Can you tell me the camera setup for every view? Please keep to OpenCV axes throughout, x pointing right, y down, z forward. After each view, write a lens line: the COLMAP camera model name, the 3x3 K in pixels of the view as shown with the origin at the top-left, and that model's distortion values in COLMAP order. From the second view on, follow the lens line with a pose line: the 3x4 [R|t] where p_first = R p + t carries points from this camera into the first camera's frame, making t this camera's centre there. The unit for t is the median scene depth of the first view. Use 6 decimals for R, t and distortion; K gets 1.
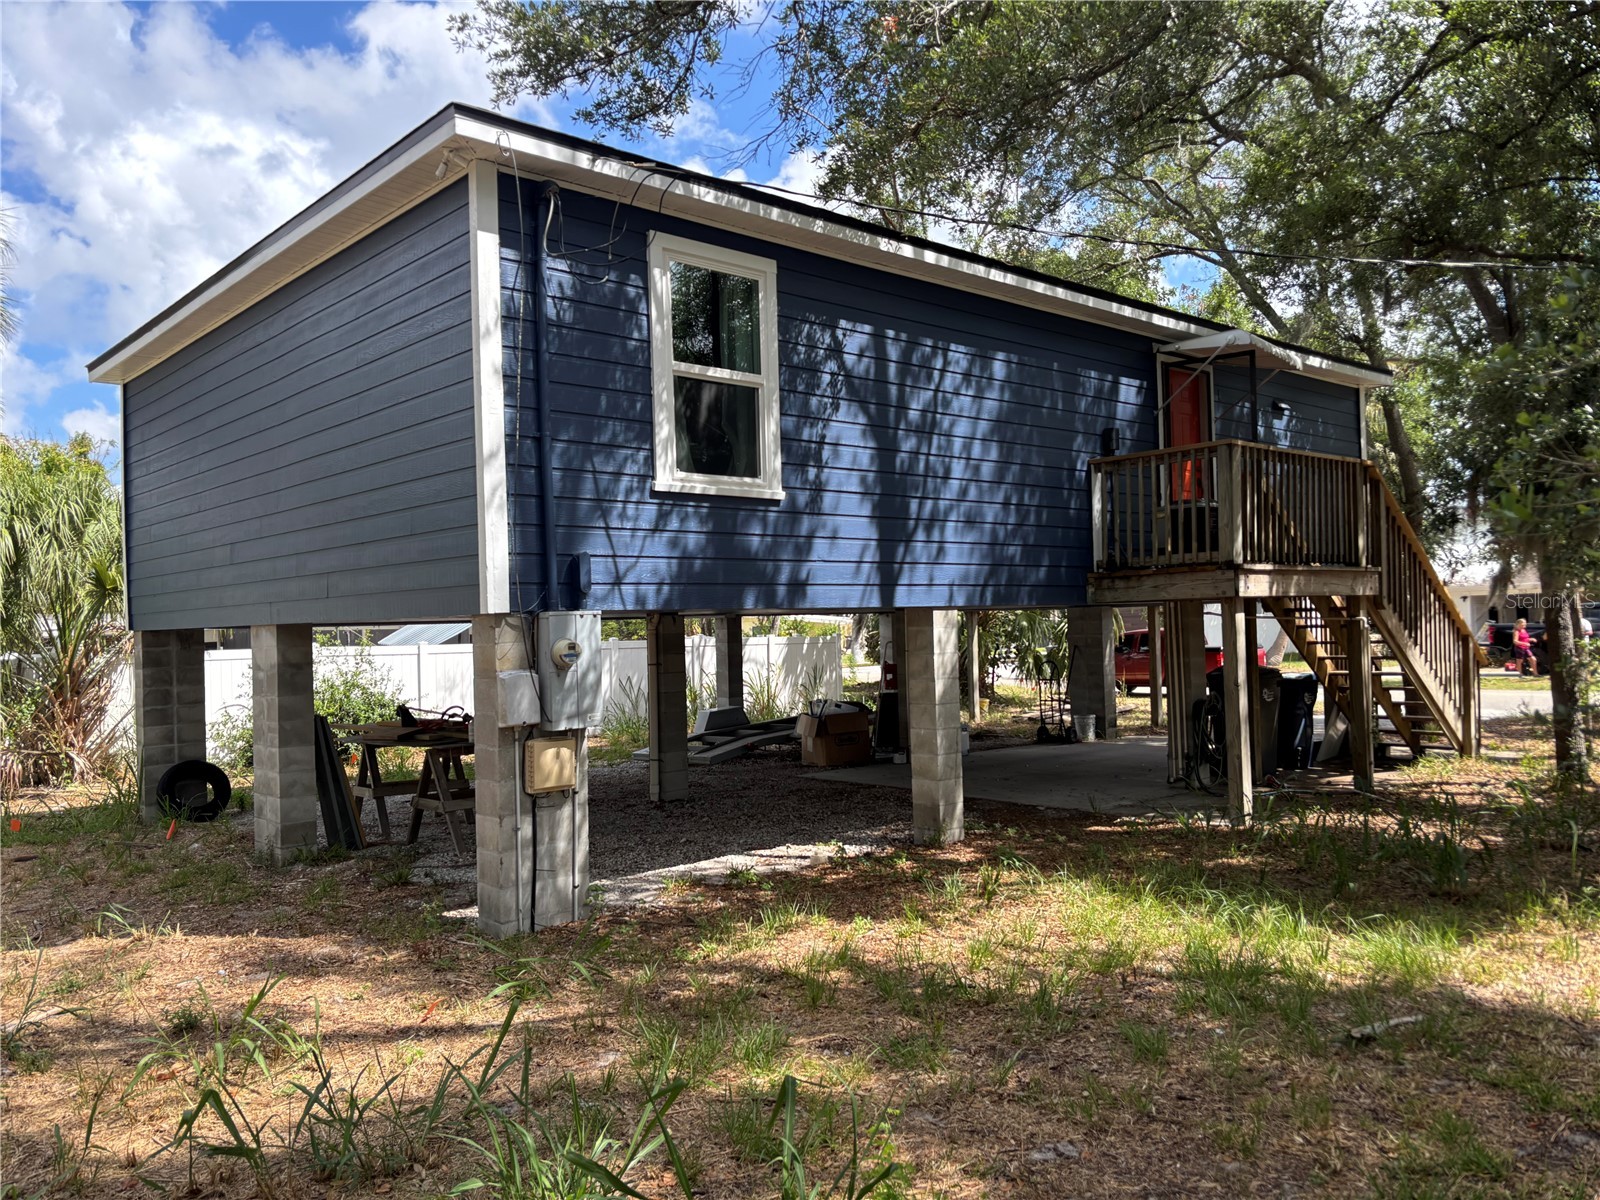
lens RADIAL K [[1224.8, 0, 822.7], [0, 1224.8, 600.4], [0, 0, 1]] dist [0.039795, -0.064582]
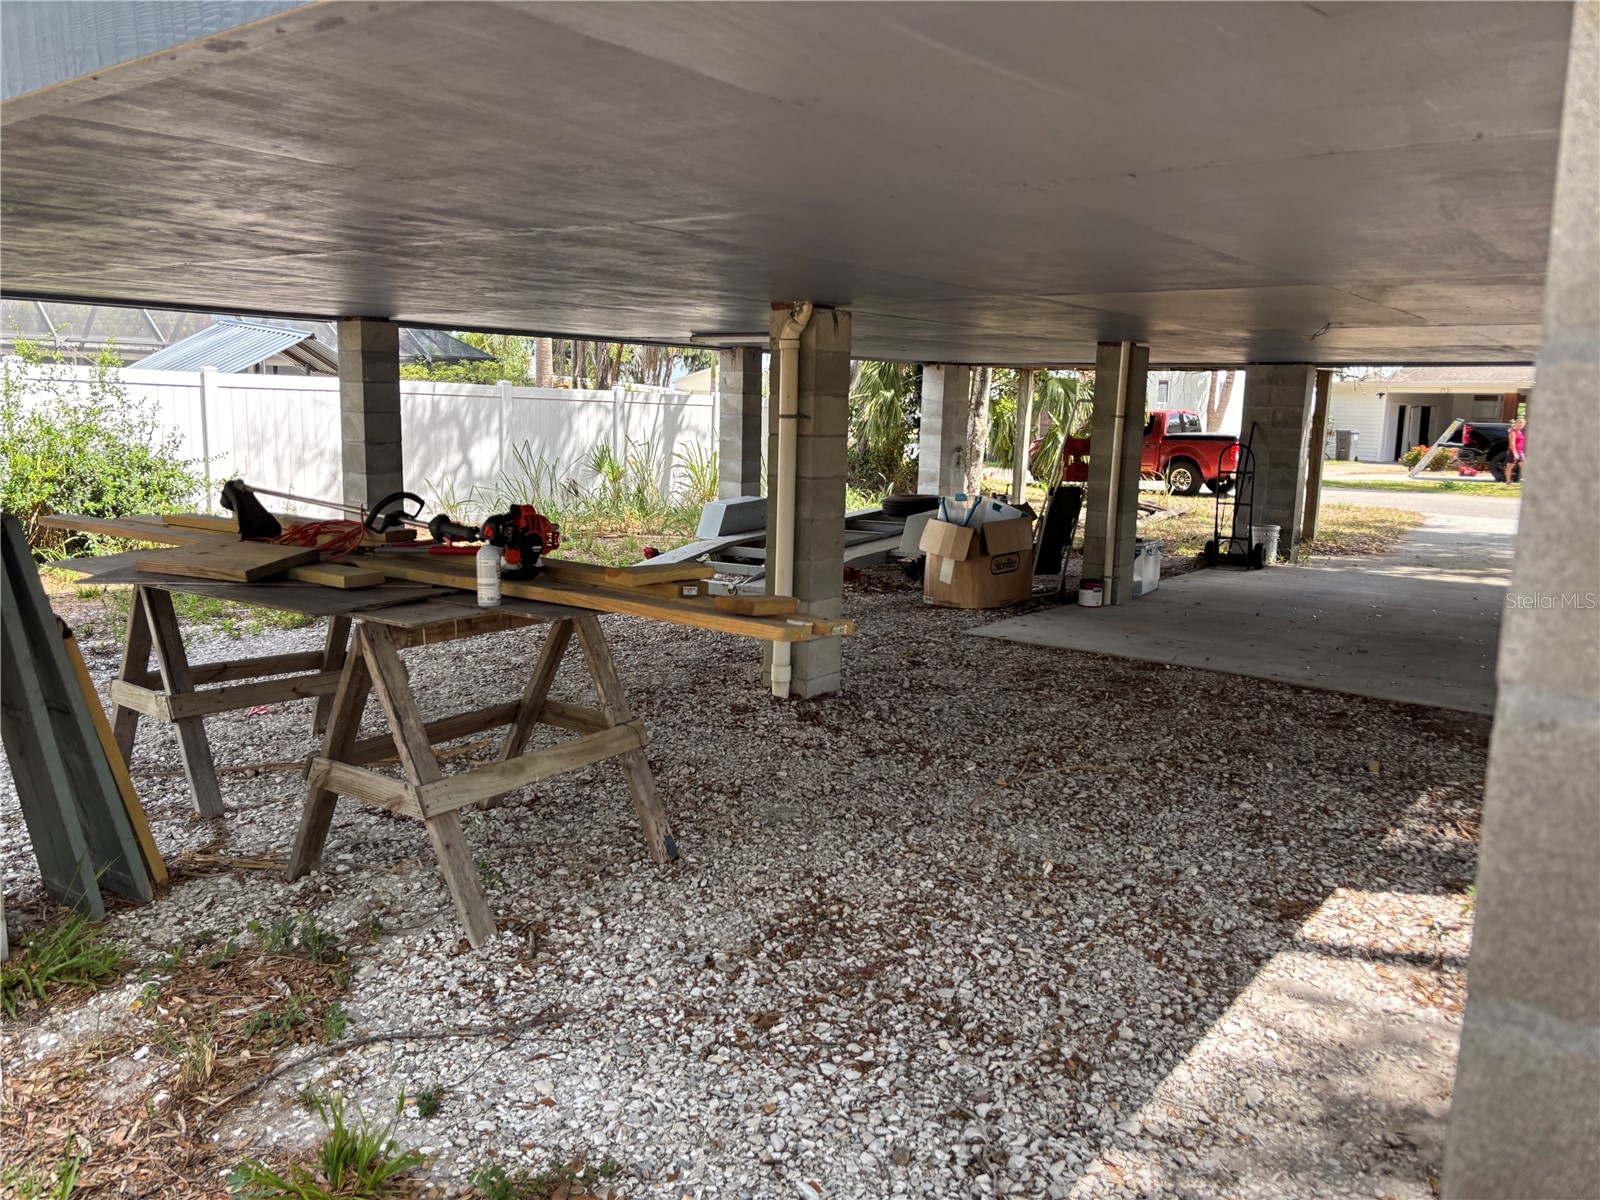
lens RADIAL K [[1228.9, 0, 800.0], [0, 1228.9, 600.0], [0, 0, 1]] dist [0.044835, 0.000517]
pose [[0.987274, 0.024111, 0.157193, -0.139469], [-0.051681, 0.983433, 0.173747, 0.027395], [-0.150399, -0.179659, 0.972164, 0.358361]]
